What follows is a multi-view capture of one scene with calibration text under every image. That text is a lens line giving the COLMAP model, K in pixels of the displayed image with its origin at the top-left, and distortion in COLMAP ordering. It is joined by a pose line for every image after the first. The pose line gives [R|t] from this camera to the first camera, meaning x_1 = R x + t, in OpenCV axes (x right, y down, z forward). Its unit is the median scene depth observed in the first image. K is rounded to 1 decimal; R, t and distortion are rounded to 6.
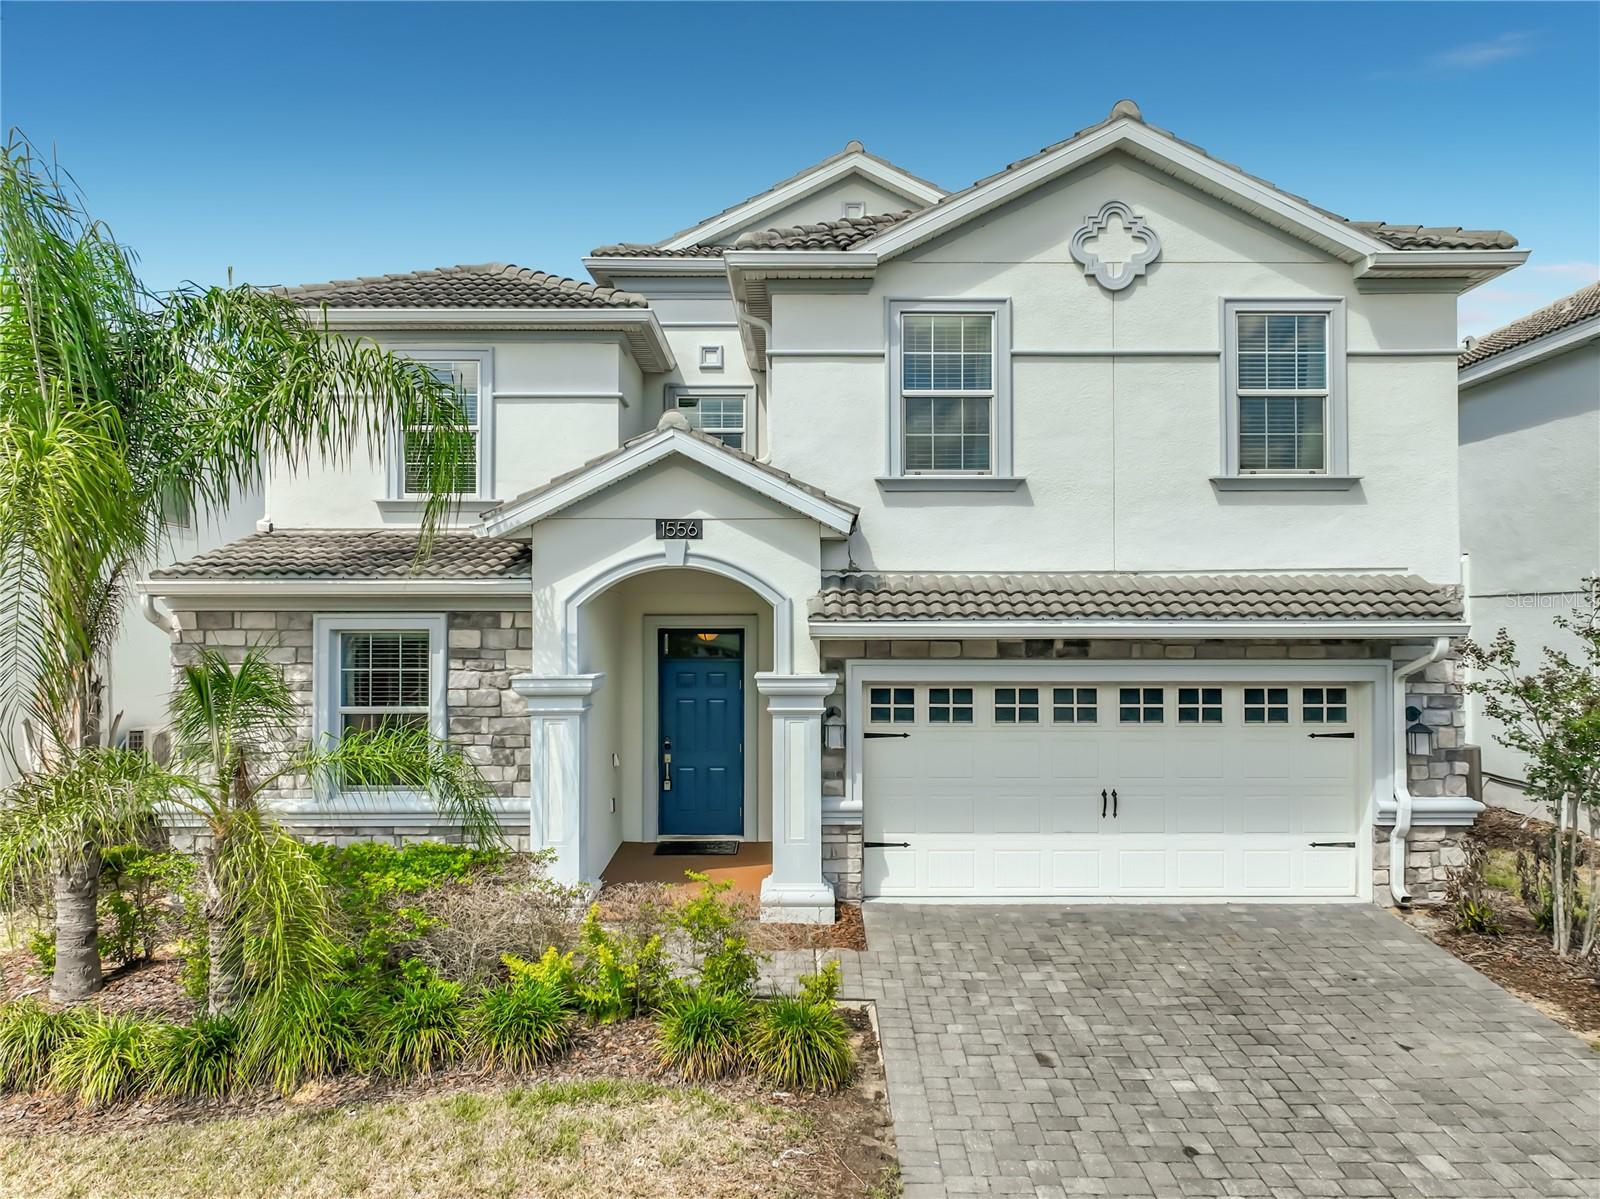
lens RADIAL K [[1714.3, 0, 800.0], [0, 1714.3, 599.5], [0, 0, 1]] dist [0.008870, 0.049732]
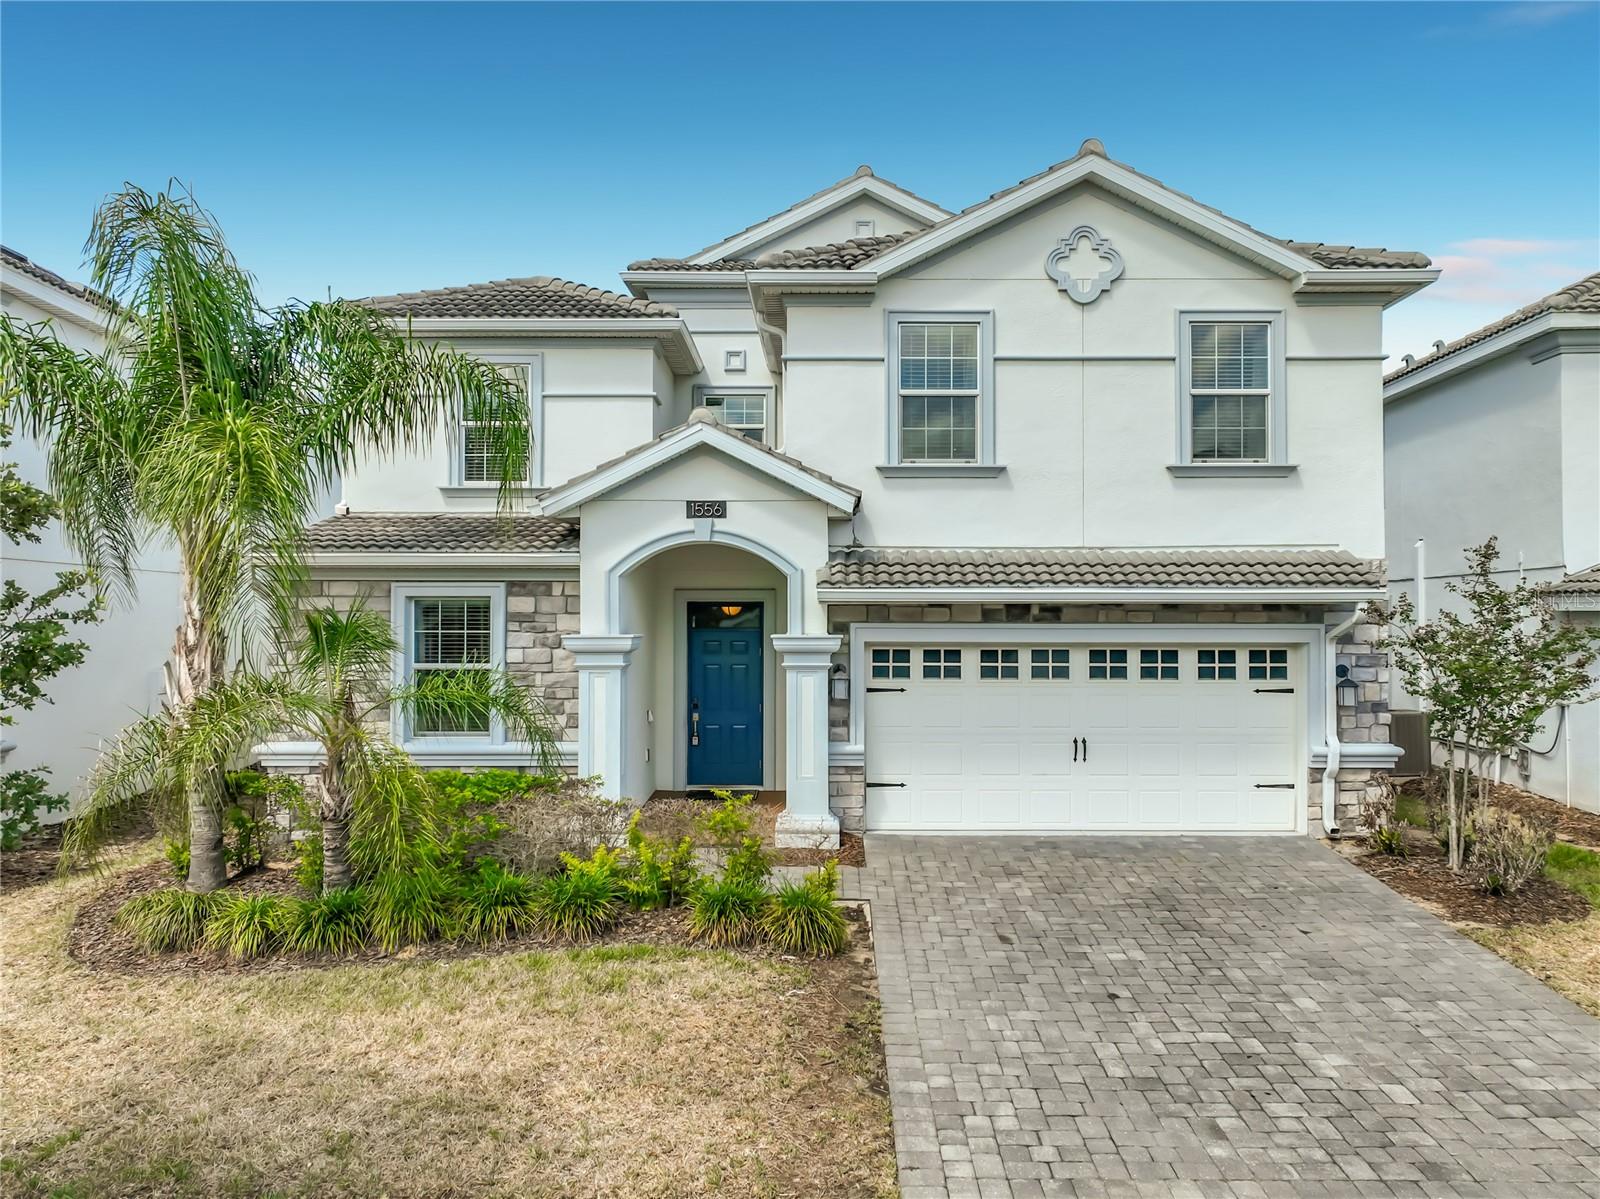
lens RADIAL K [[1714.3, 0, 800.0], [0, 1714.3, 599.5], [0, 0, 1]] dist [0.008870, 0.049732]
pose [[0.999887, 0.001832, -0.014907, 0.010414], [-0.001837, 0.999998, -0.000329, 0.020211], [0.014906, 0.000356, 0.999889, -0.160217]]
